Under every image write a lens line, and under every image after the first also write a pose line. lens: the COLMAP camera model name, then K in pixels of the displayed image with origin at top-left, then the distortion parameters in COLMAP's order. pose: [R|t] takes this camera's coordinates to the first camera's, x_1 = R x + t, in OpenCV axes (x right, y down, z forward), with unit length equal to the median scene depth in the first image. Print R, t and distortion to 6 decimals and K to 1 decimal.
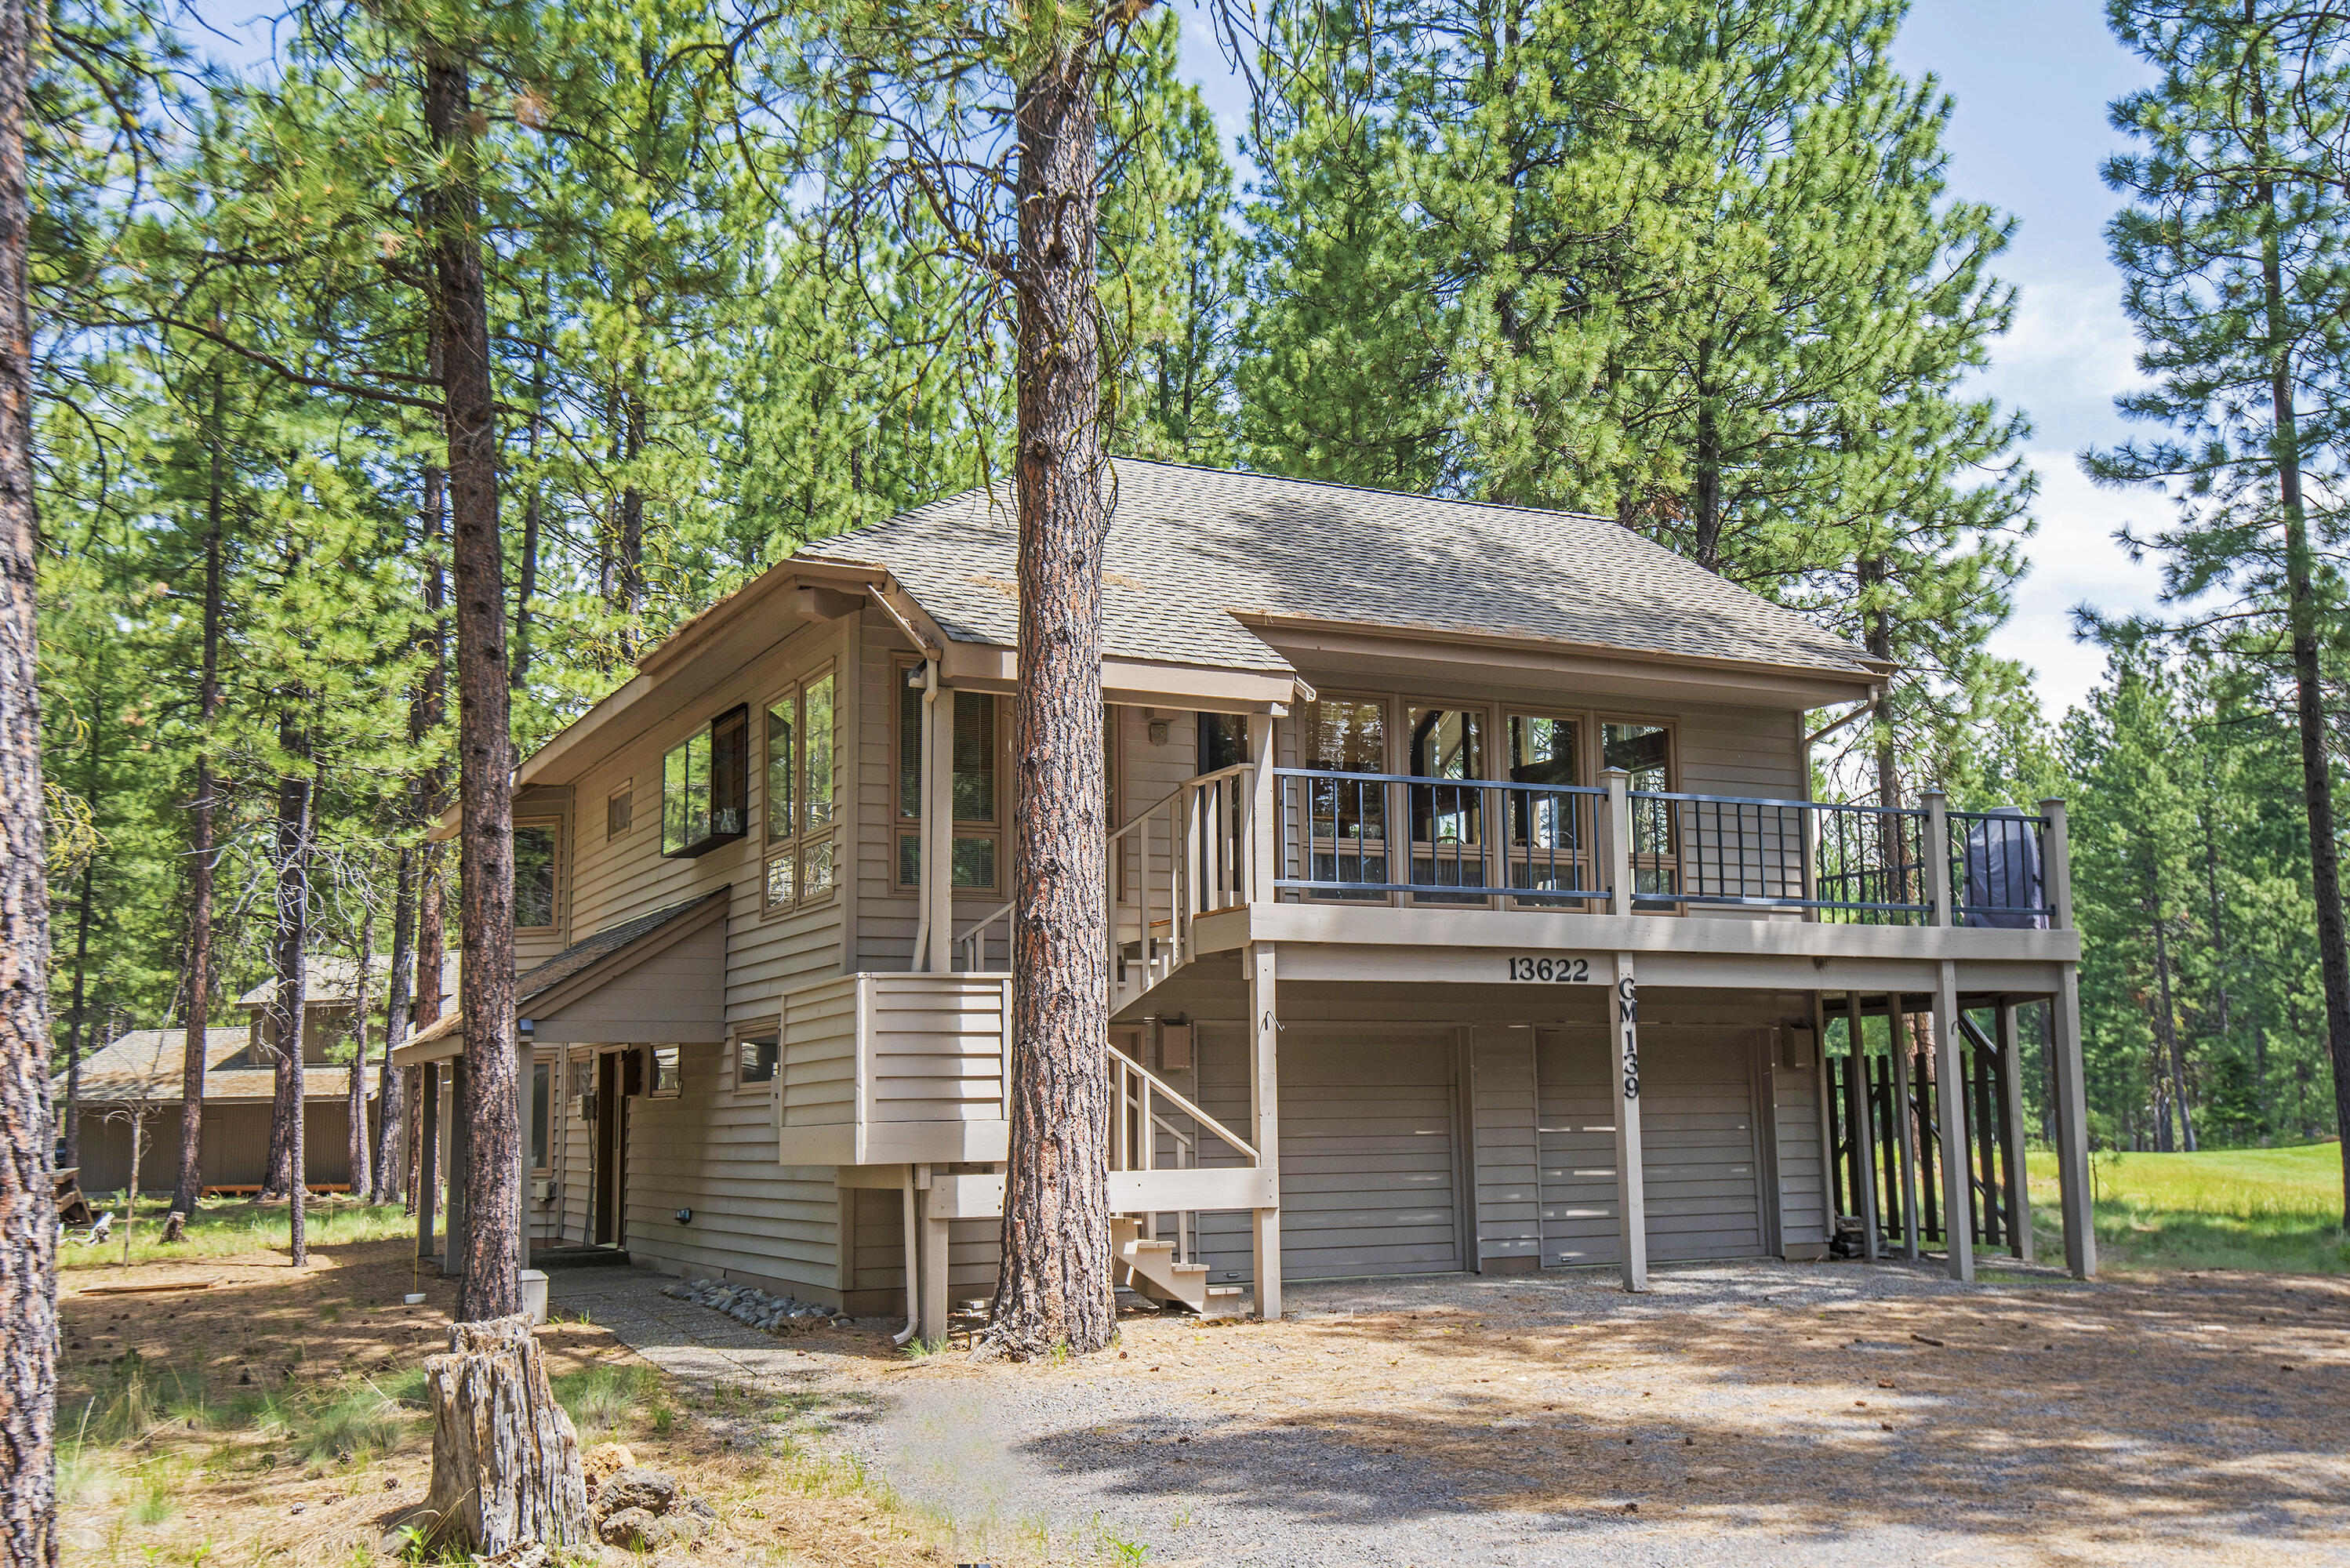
lens RADIAL K [[2266.4, 0, 1162.7], [0, 2266.4, 778.9], [0, 0, 1]] dist [0.098883, 0.000000]
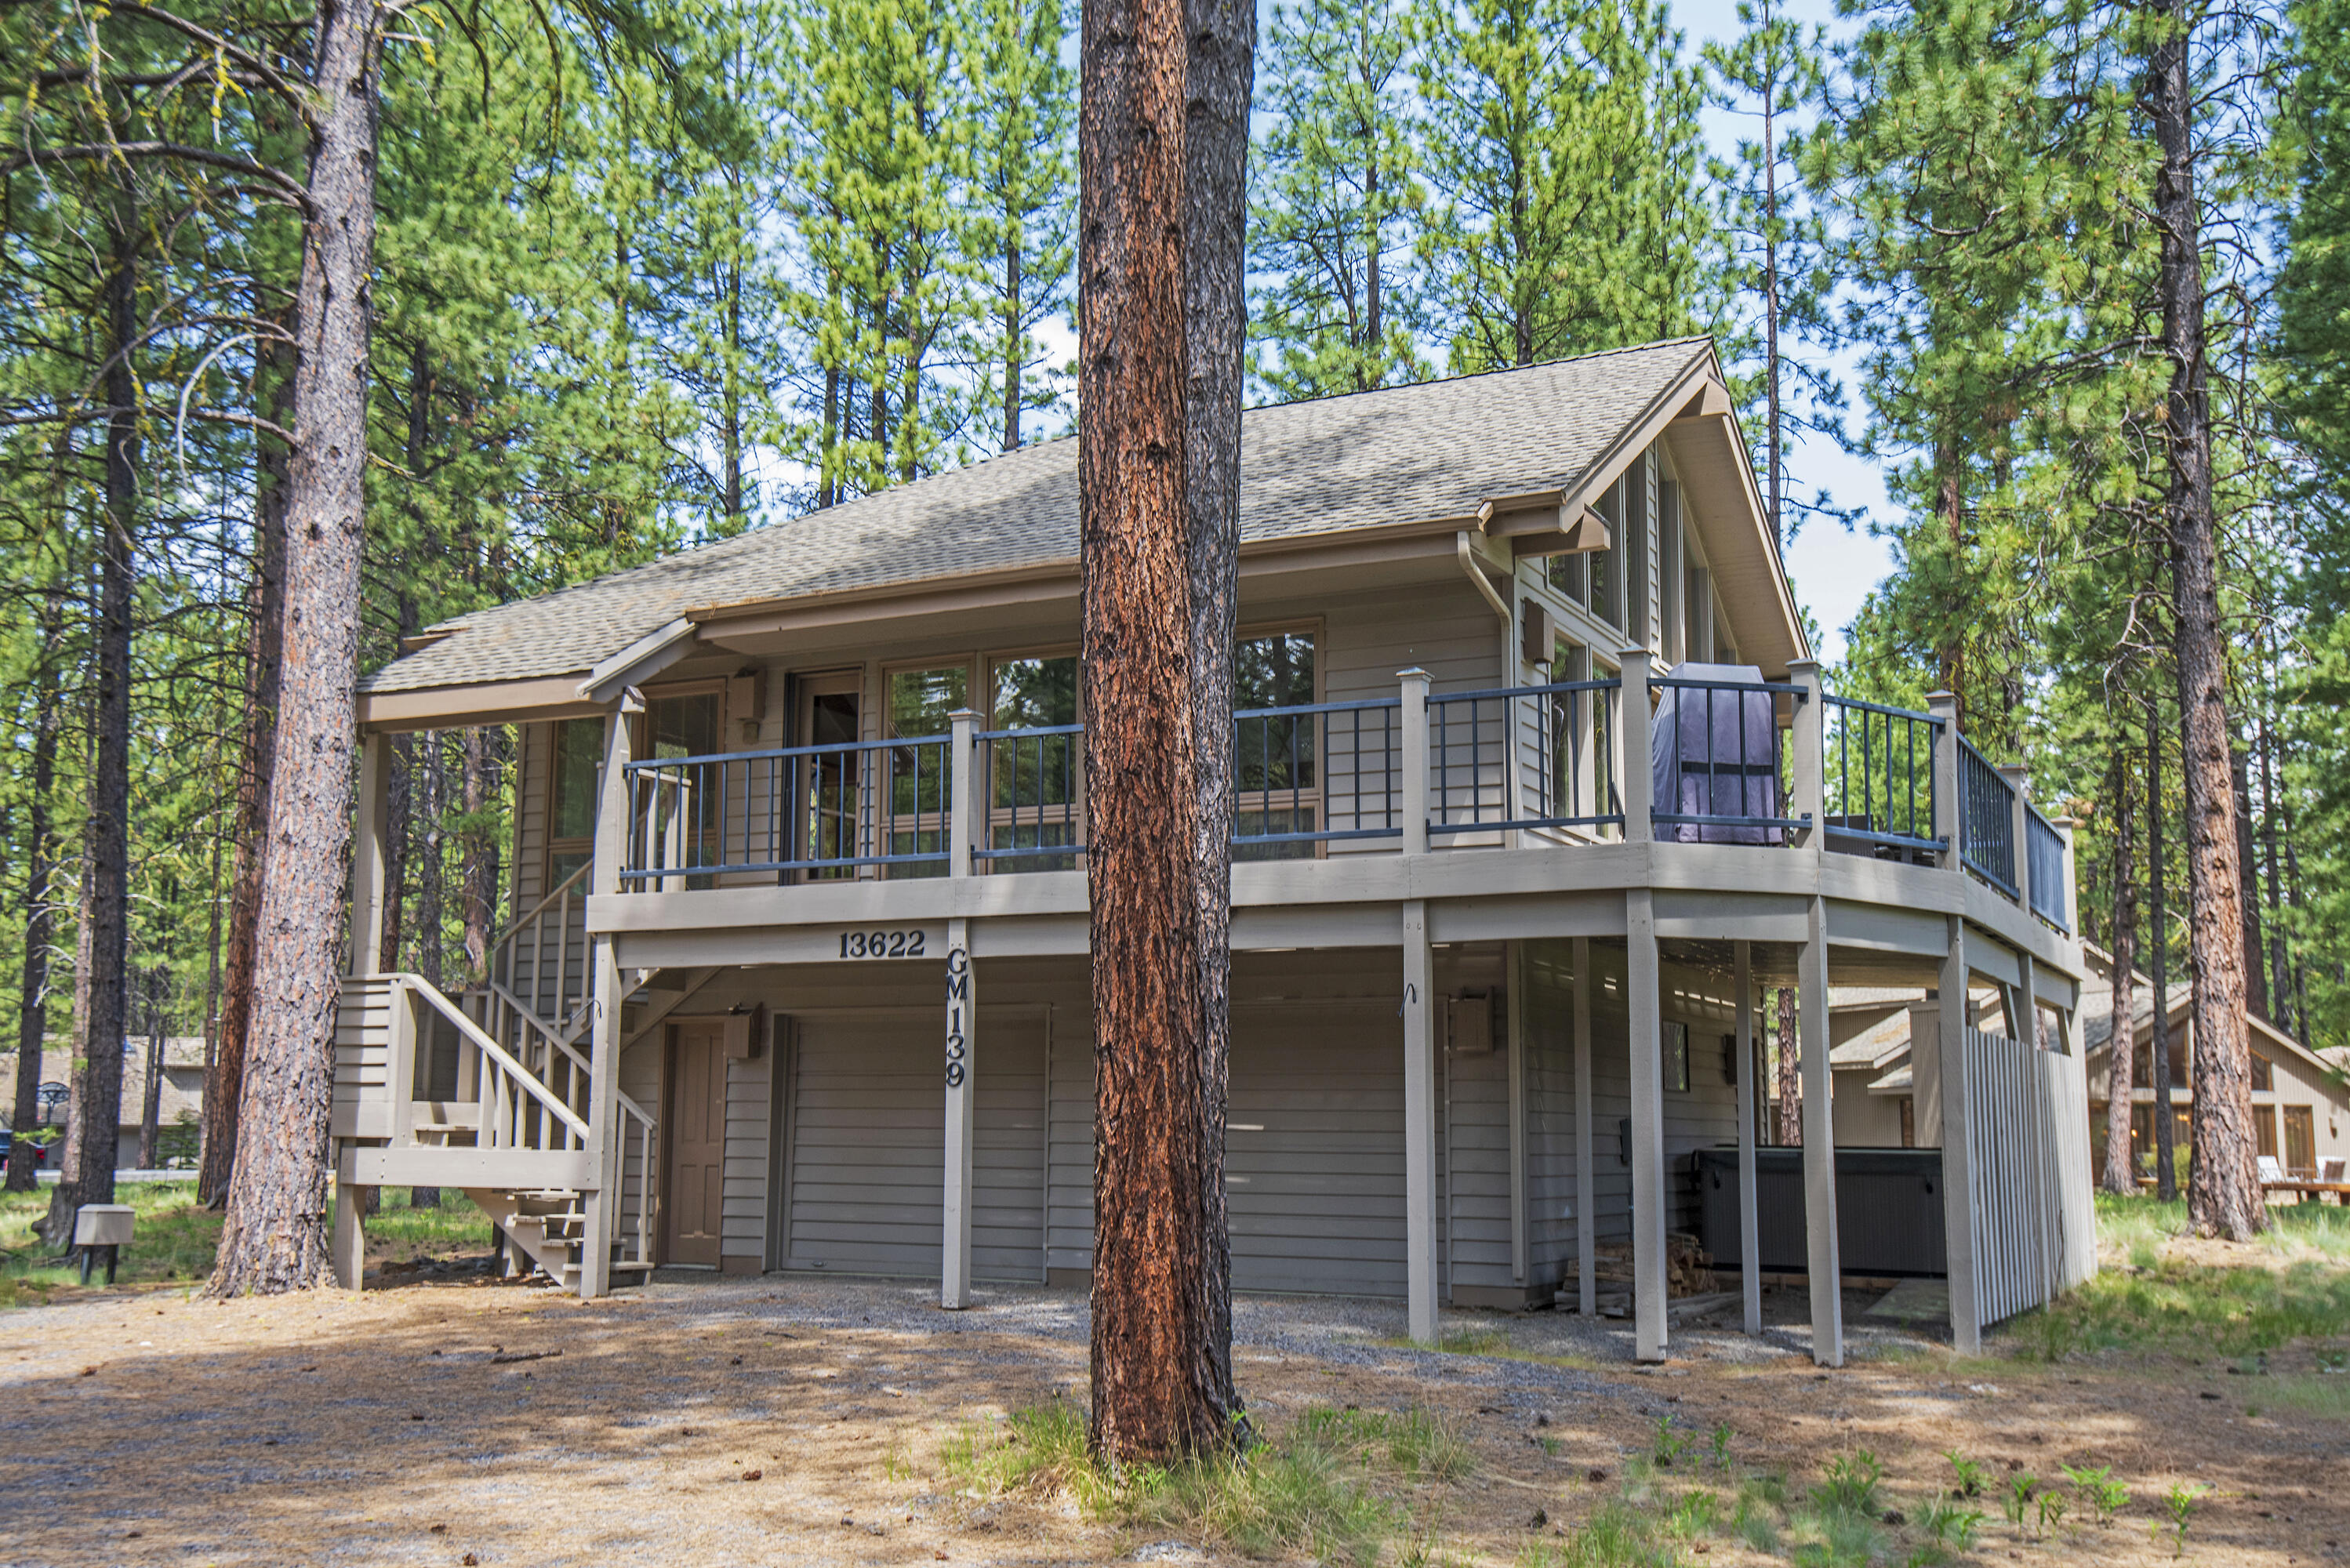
lens RADIAL K [[2266.4, 0, 1156.3], [0, 2266.4, 800.4], [0, 0, 1]] dist [0.098883, 0.000000]
pose [[0.597427, -0.092324, -0.796591, 0.968222], [0.102908, 0.993964, -0.038021, 0.072670], [0.795293, -0.059261, 0.603322, 0.542563]]
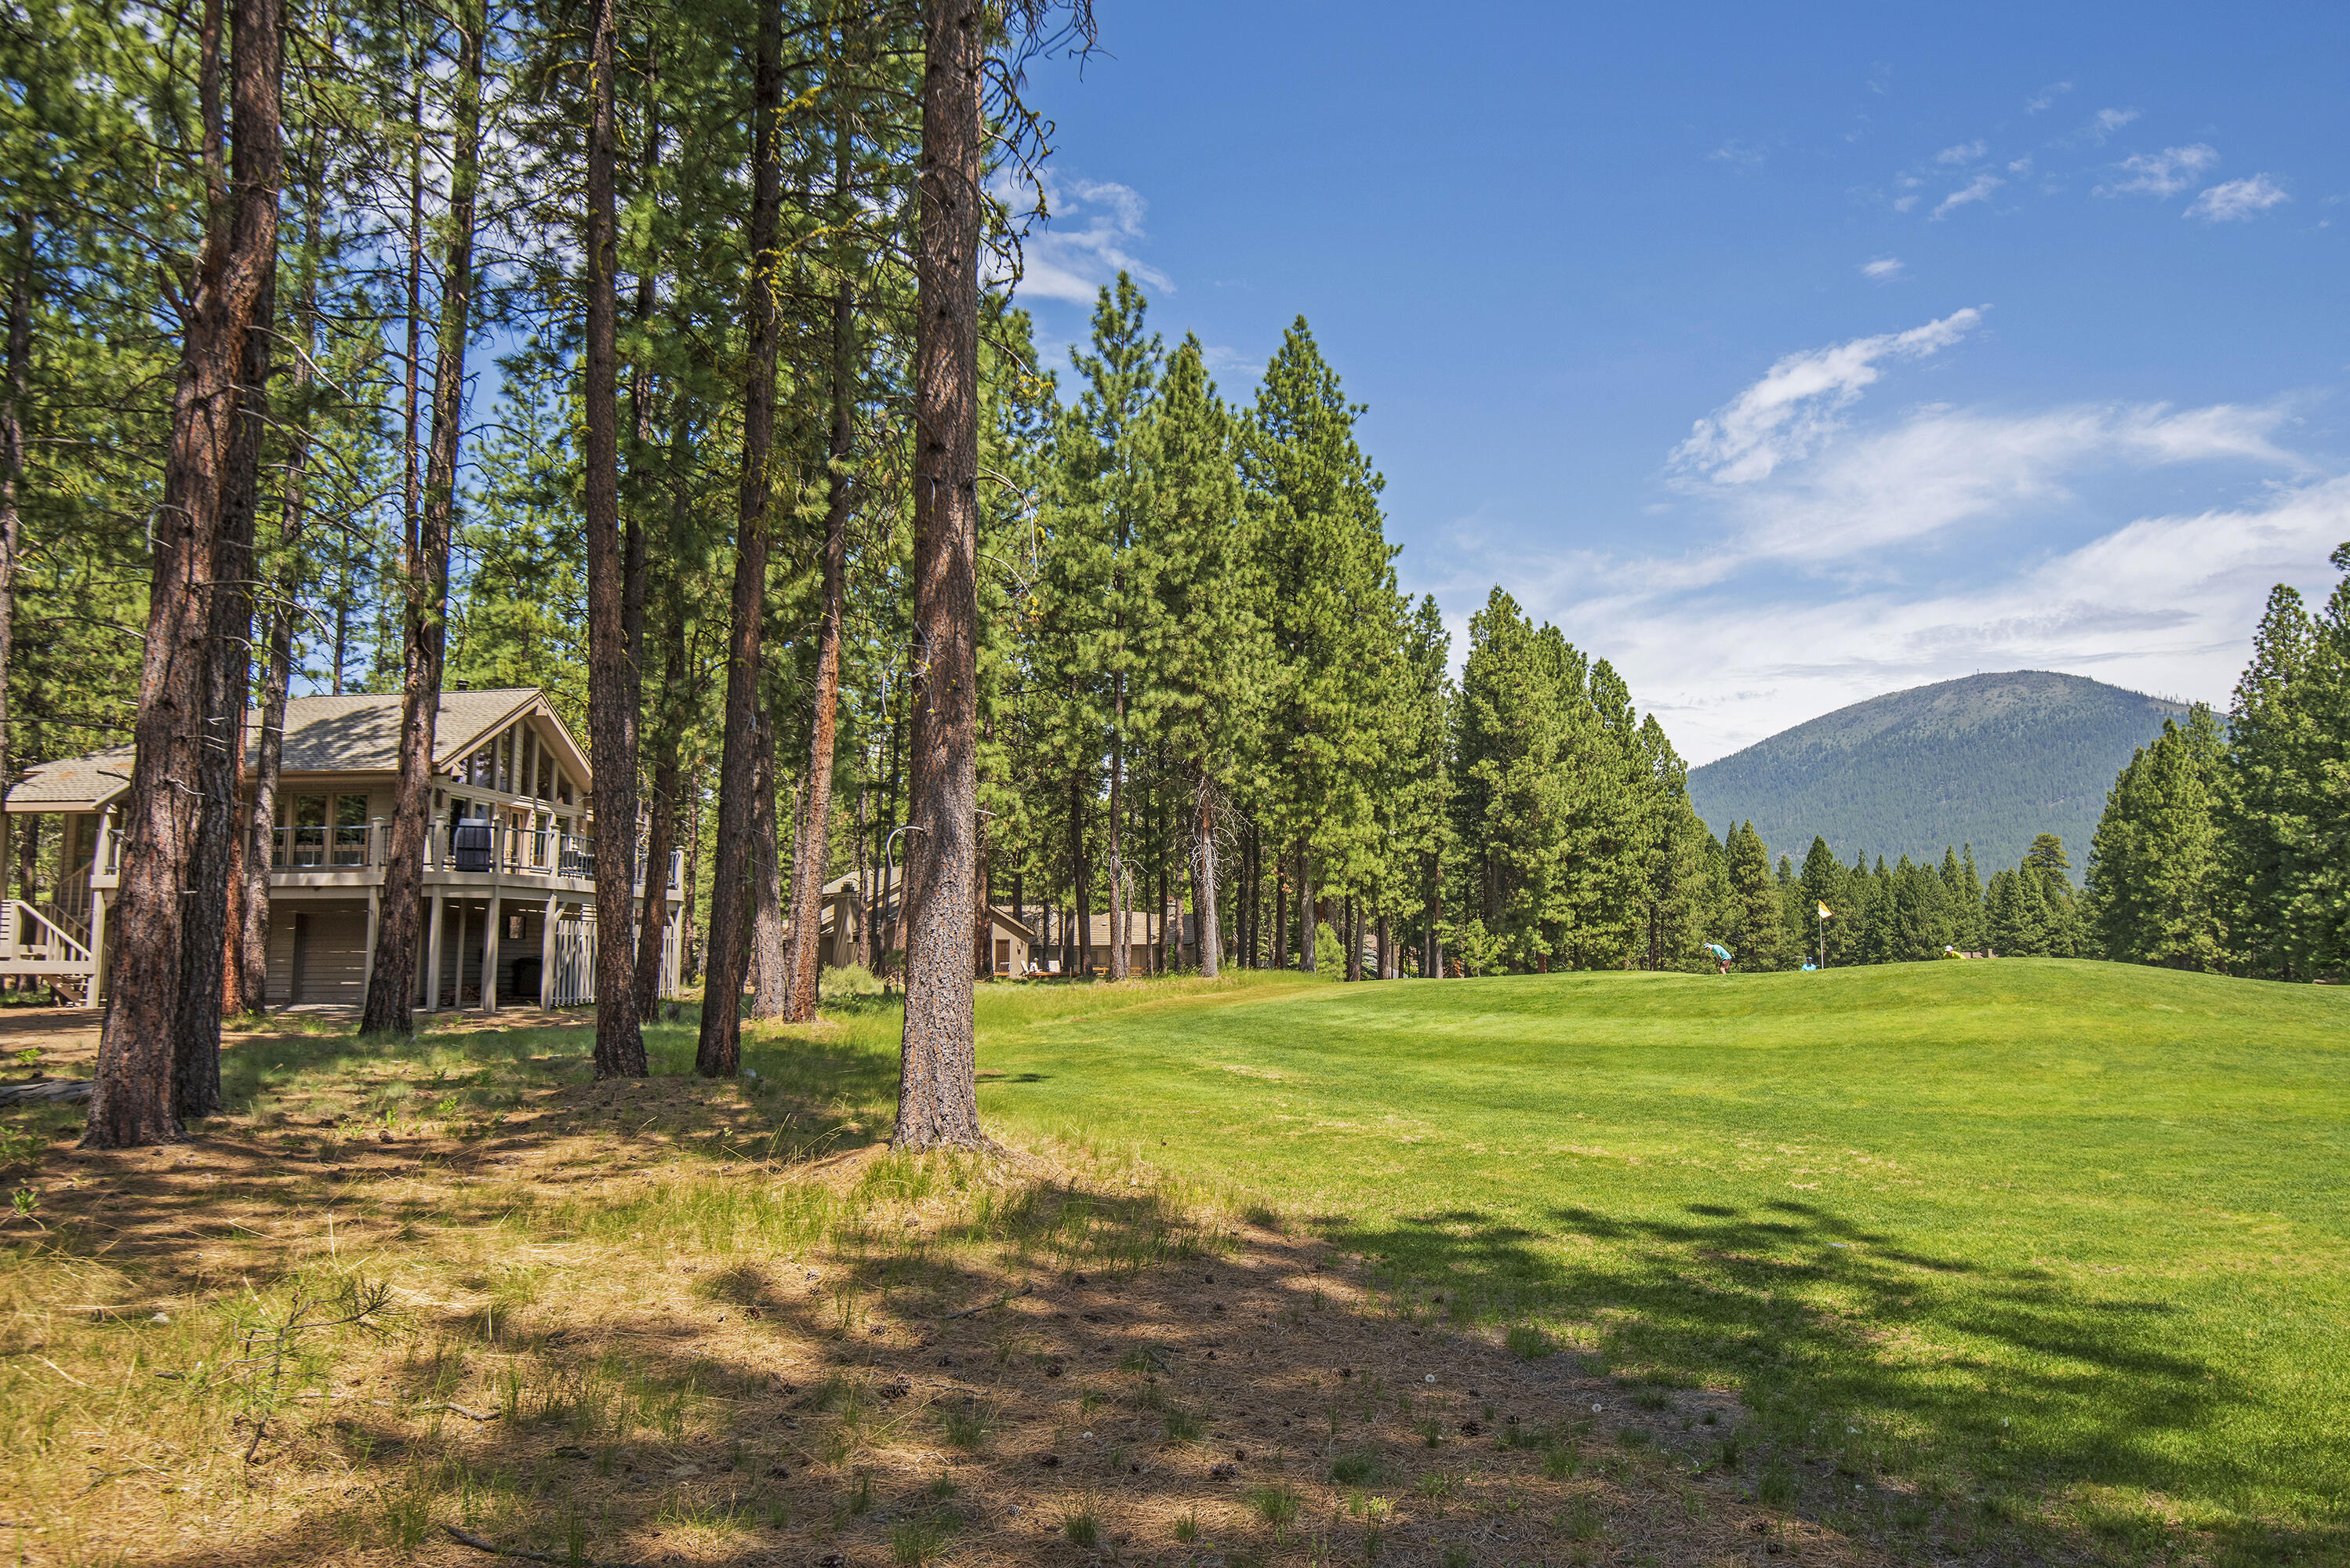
lens RADIAL K [[1510.9, 0, 1132.2], [0, 1510.9, 793.8], [0, 0, 1]] dist [0.005243, -0.015015]
pose [[0.841314, -0.041978, -0.538914, 2.161756], [0.066513, 0.997443, 0.026139, -0.013003], [0.536439, -0.057836, 0.841955, 0.048323]]
